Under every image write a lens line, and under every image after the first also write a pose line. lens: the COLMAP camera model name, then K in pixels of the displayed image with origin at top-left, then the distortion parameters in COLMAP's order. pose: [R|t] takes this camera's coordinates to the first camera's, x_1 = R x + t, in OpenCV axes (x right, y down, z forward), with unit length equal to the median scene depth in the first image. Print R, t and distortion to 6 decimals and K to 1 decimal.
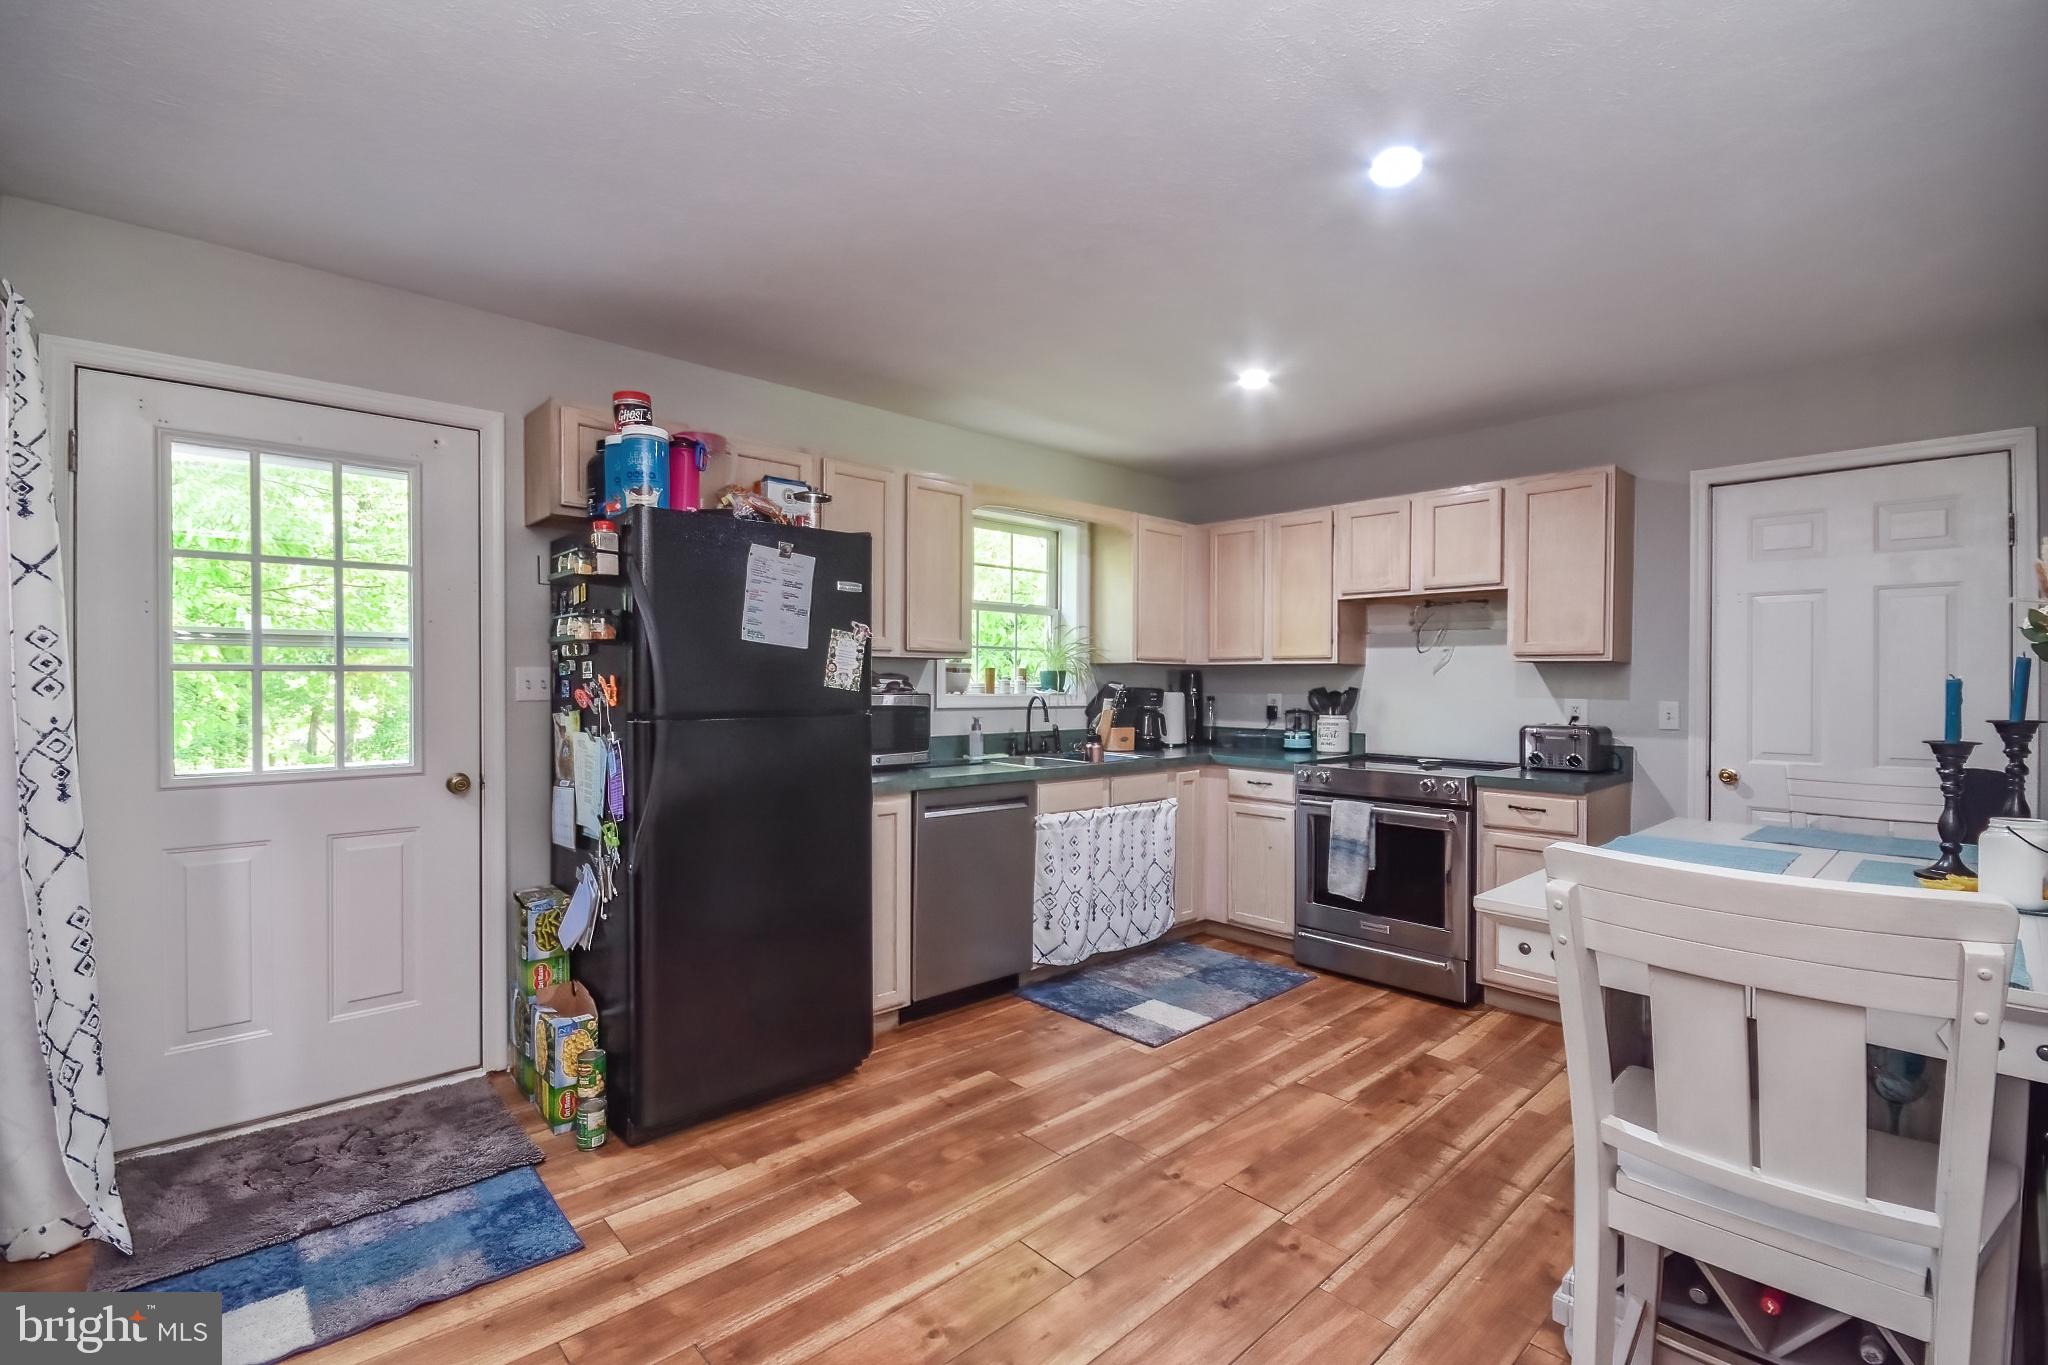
lens RADIAL K [[909.9, 0, 1024.0], [0, 909.9, 682.5], [0, 0, 1]] dist [-0.001957, 0.000029]
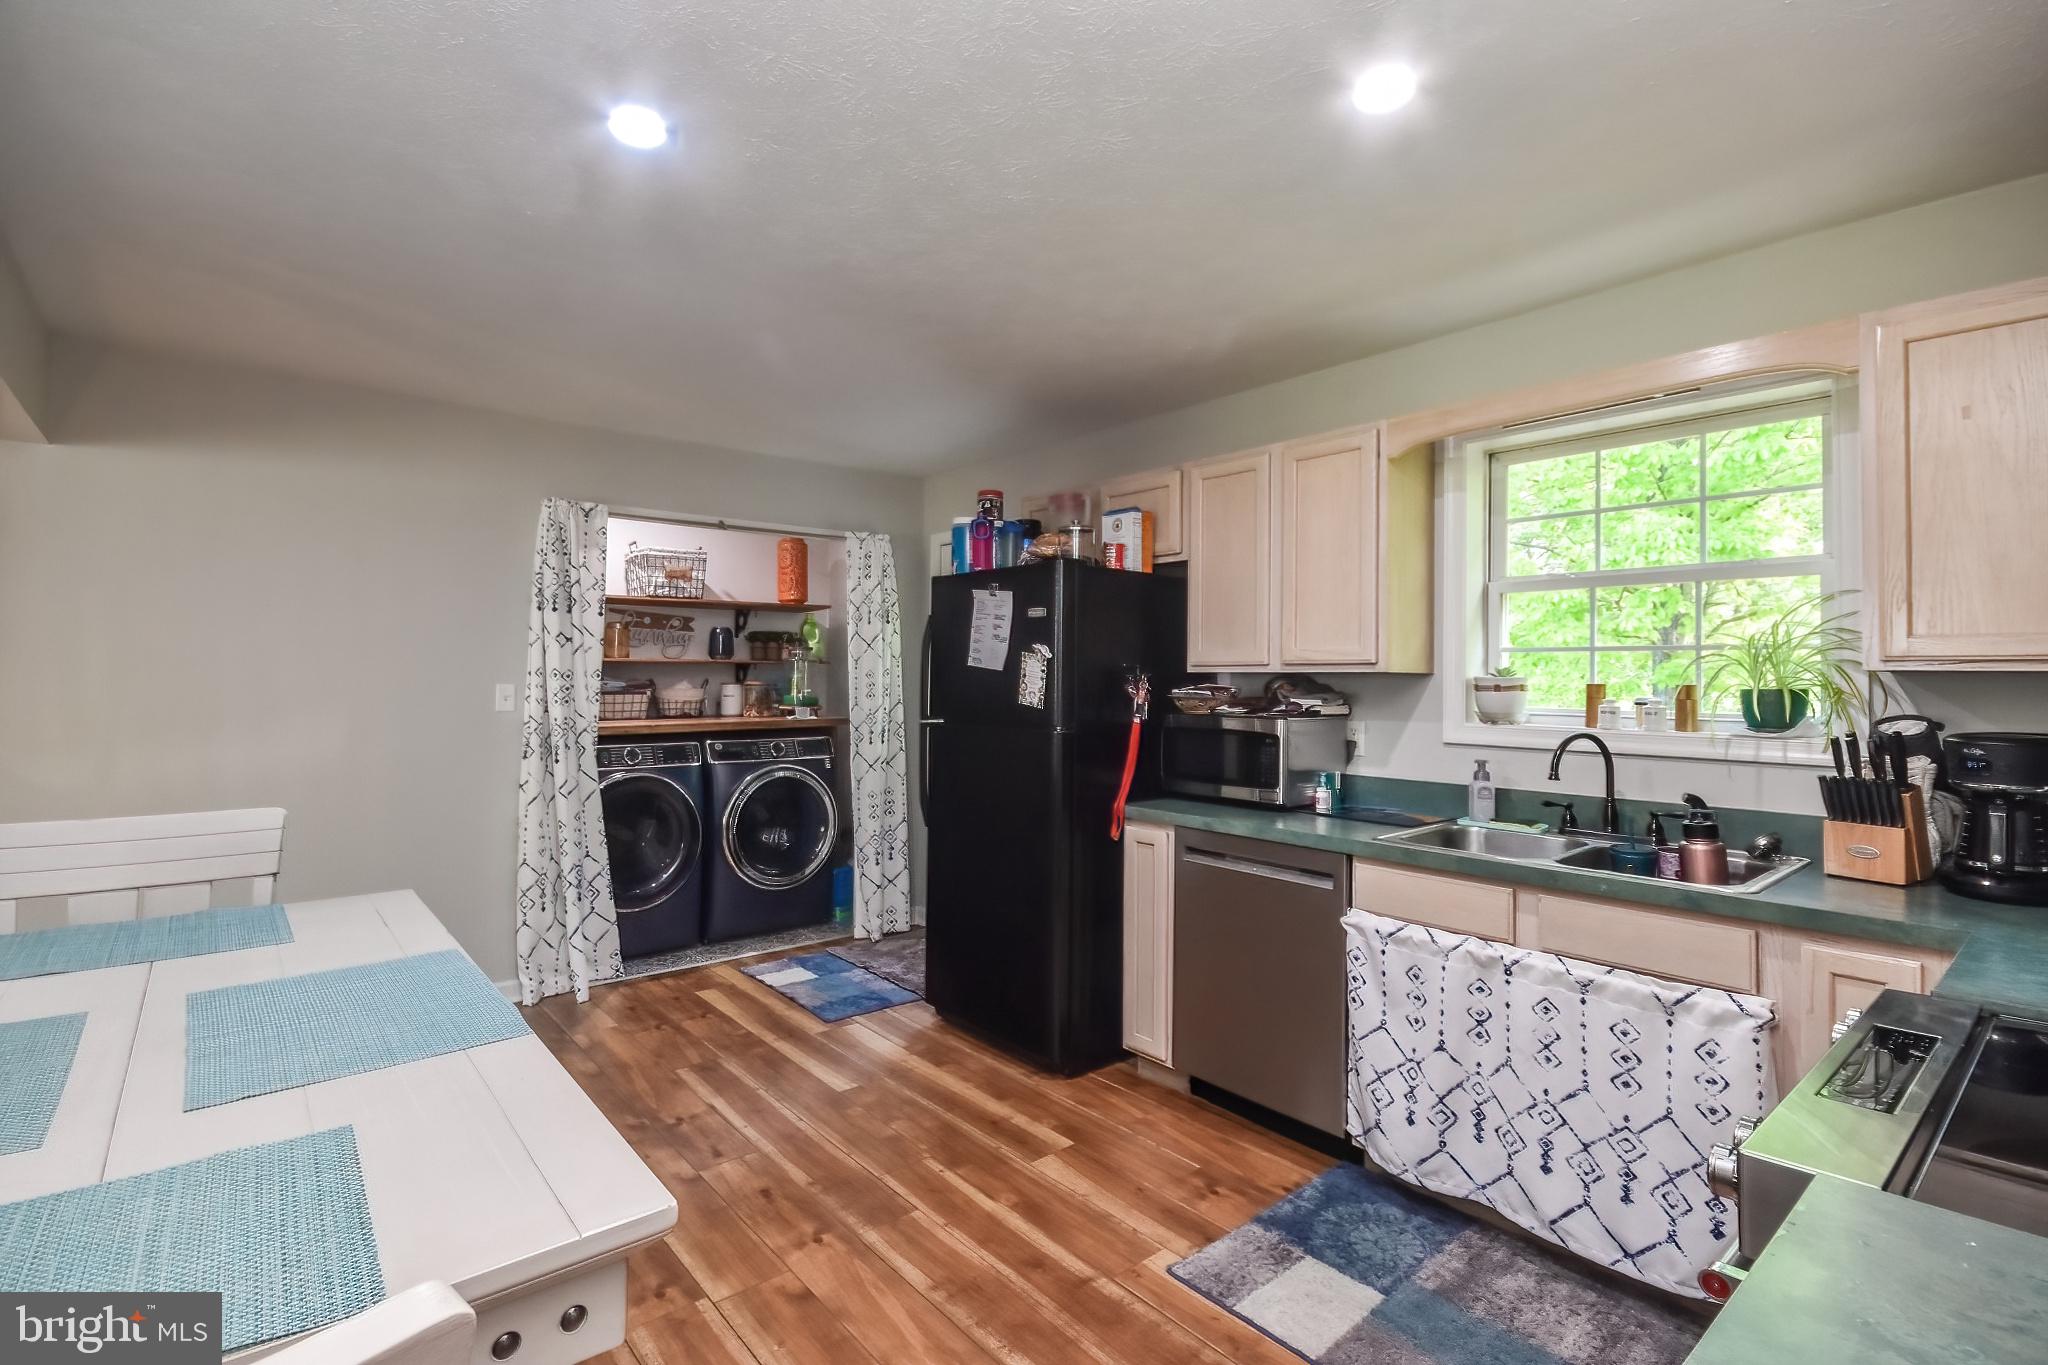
lens RADIAL K [[939.2, 0, 1003.9], [0, 939.2, 655.9], [0, 0, 1]] dist [-0.001476, 0.000053]
pose [[-0.060800, -0.030372, -0.997688, 0.702243], [-0.009264, 0.999511, -0.029863, -0.014439], [0.998107, 0.007427, -0.061052, 0.776819]]
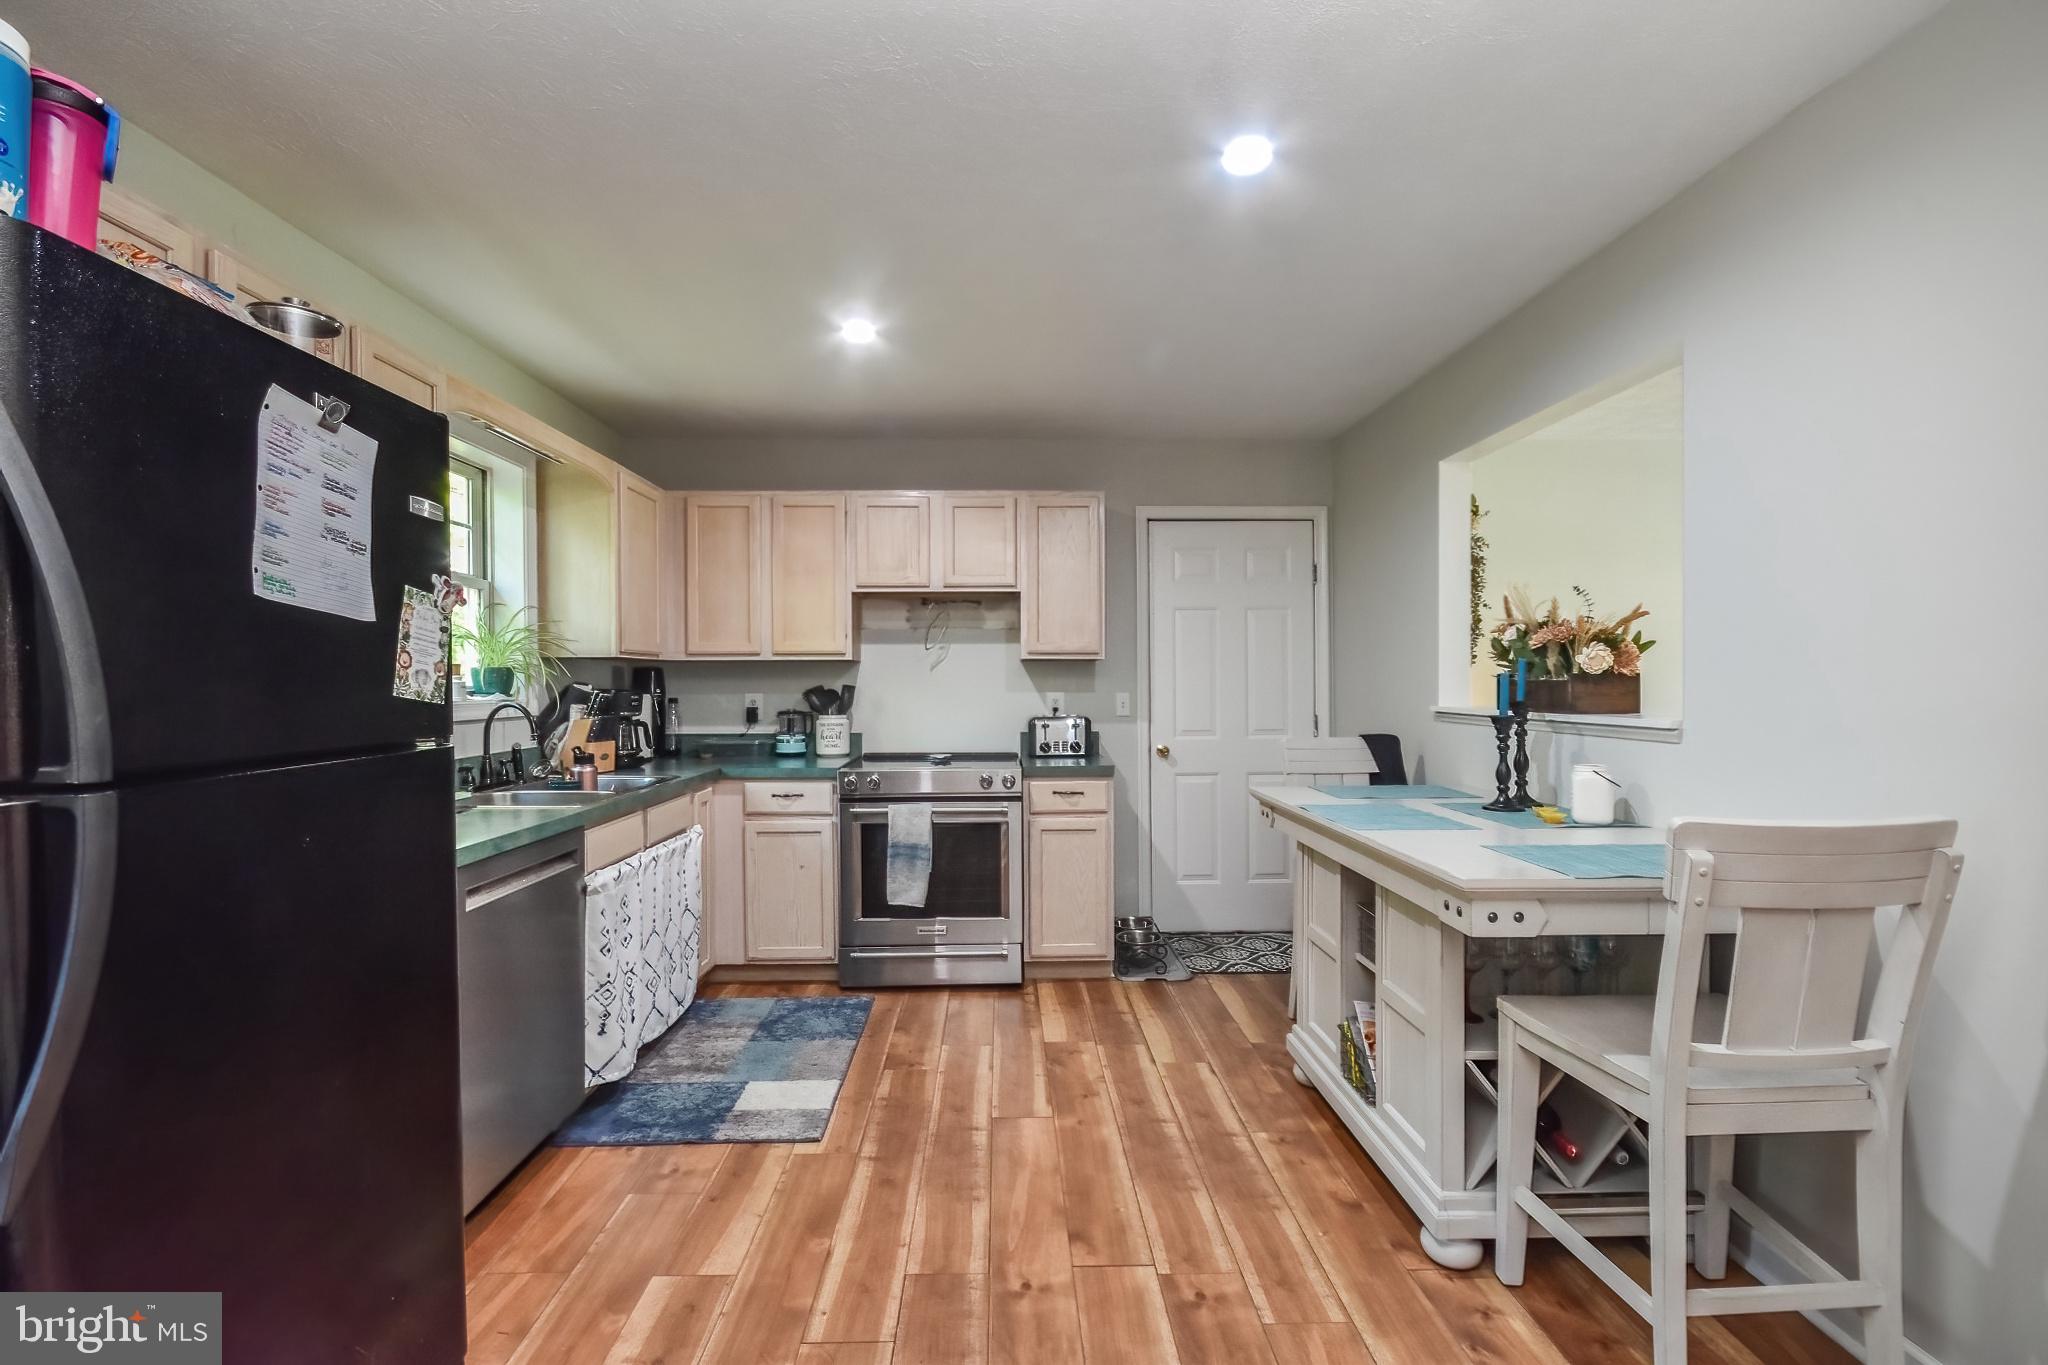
lens RADIAL K [[892.4, 0, 1022.2], [0, 892.4, 687.4], [0, 0, 1]] dist [0.001067, 0.000233]
pose [[0.664898, -0.015658, 0.746770, -0.265725], [0.009636, 0.999877, 0.012385, -0.002600], [-0.746872, -0.001039, 0.664967, 0.294609]]
